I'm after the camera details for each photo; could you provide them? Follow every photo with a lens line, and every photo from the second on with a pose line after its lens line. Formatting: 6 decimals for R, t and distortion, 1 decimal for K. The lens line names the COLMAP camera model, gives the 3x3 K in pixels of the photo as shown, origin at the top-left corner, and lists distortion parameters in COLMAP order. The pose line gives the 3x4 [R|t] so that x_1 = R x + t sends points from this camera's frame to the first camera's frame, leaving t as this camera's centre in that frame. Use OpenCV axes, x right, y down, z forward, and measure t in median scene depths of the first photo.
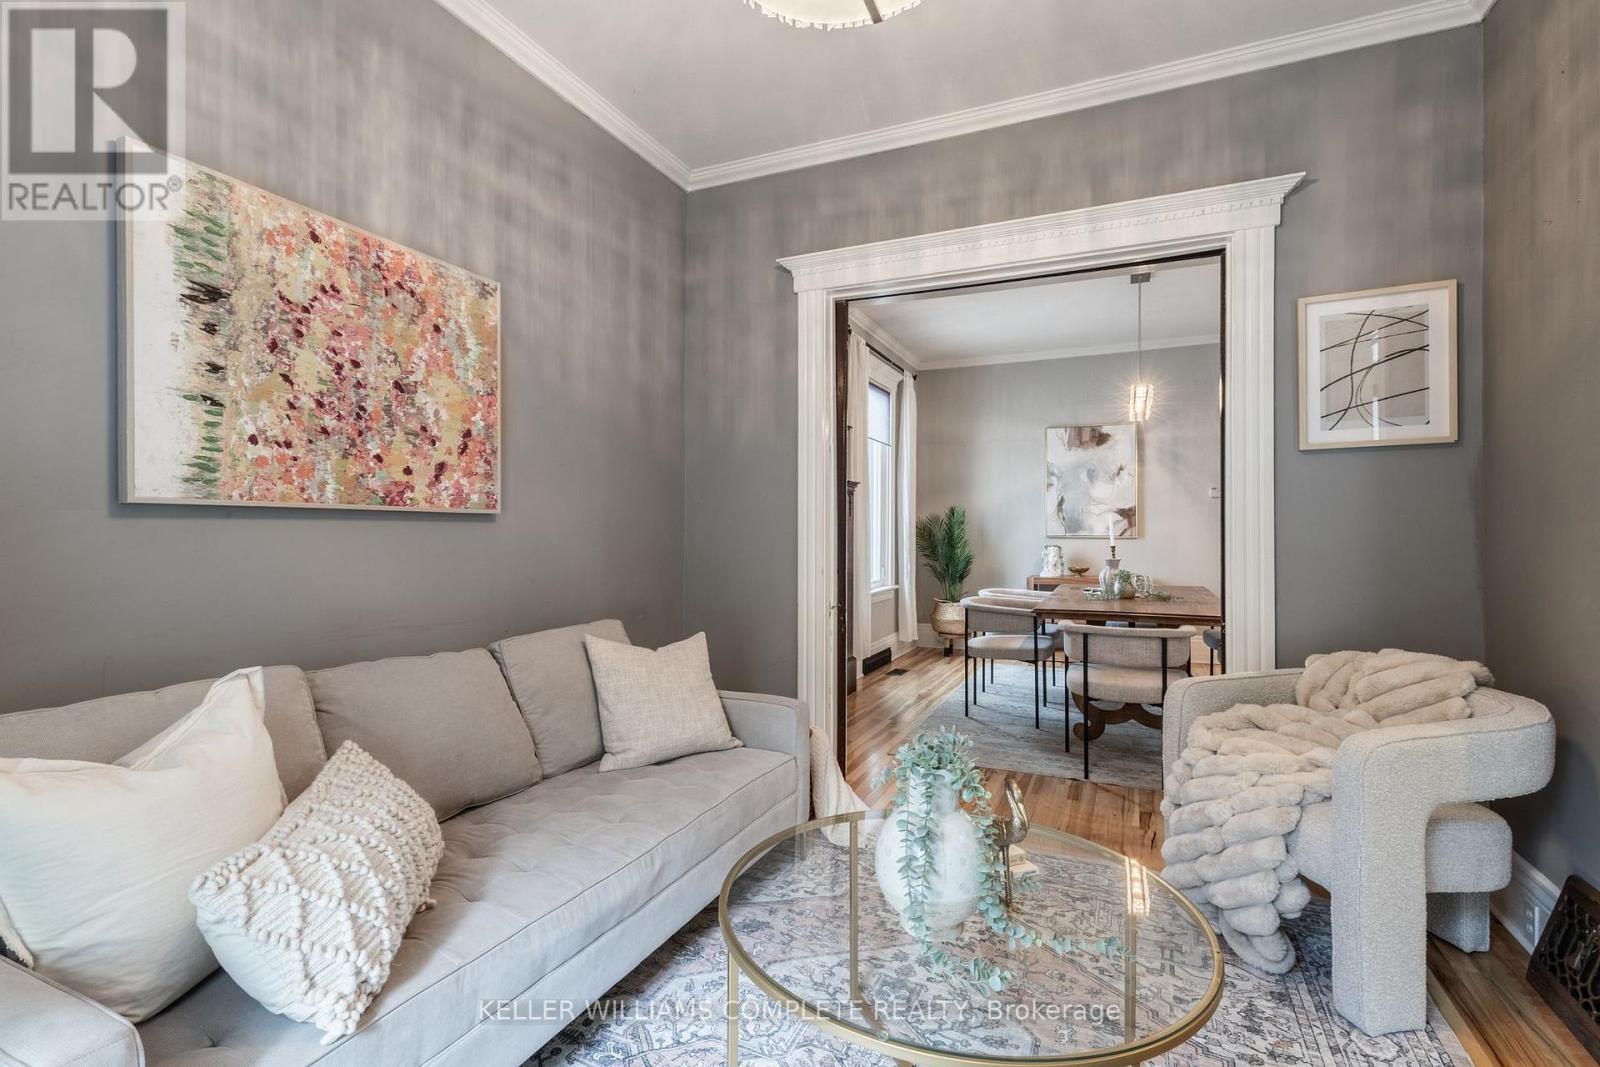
lens RADIAL K [[747.3, 0, 800.0], [0, 747.3, 533.5], [0, 0, 1]] dist [0.002966, 0.000059]
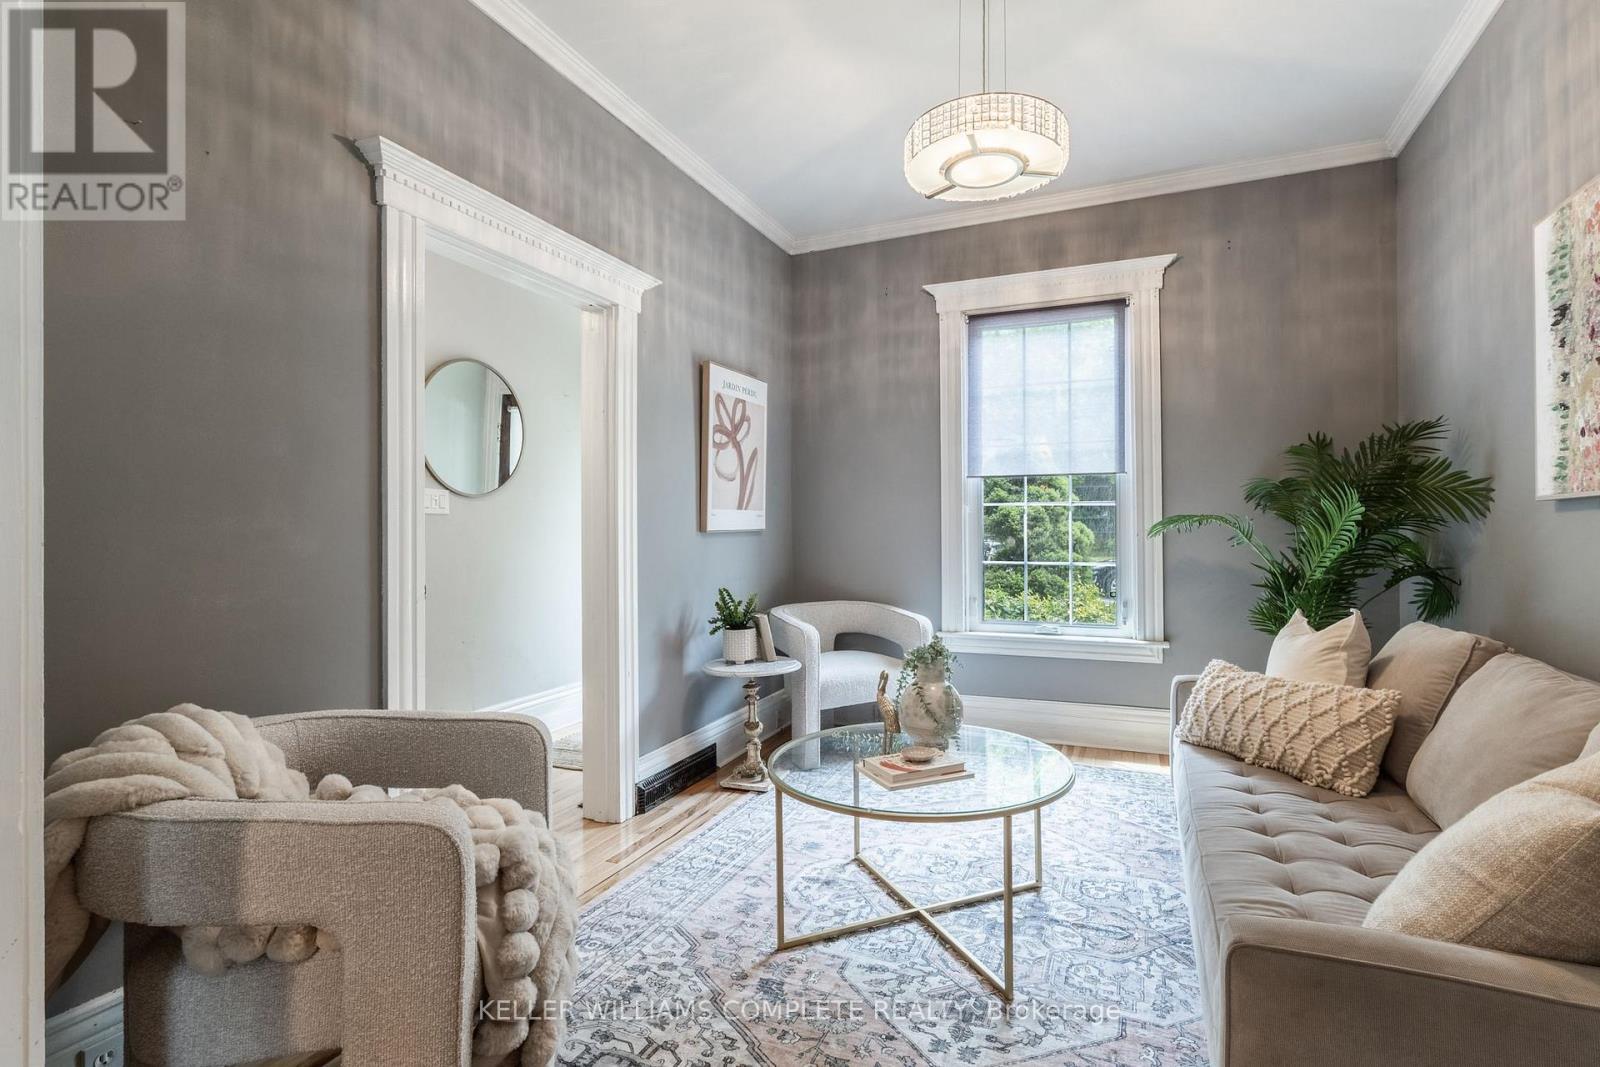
lens RADIAL K [[747.3, 0, 800.0], [0, 747.3, 533.5], [0, 0, 1]] dist [0.002966, 0.000059]
pose [[-0.999938, 0.009877, 0.005175, 0.351512], [0.009862, 0.999947, -0.003001, 0.006488], [-0.005204, -0.002950, -0.999982, 2.073393]]
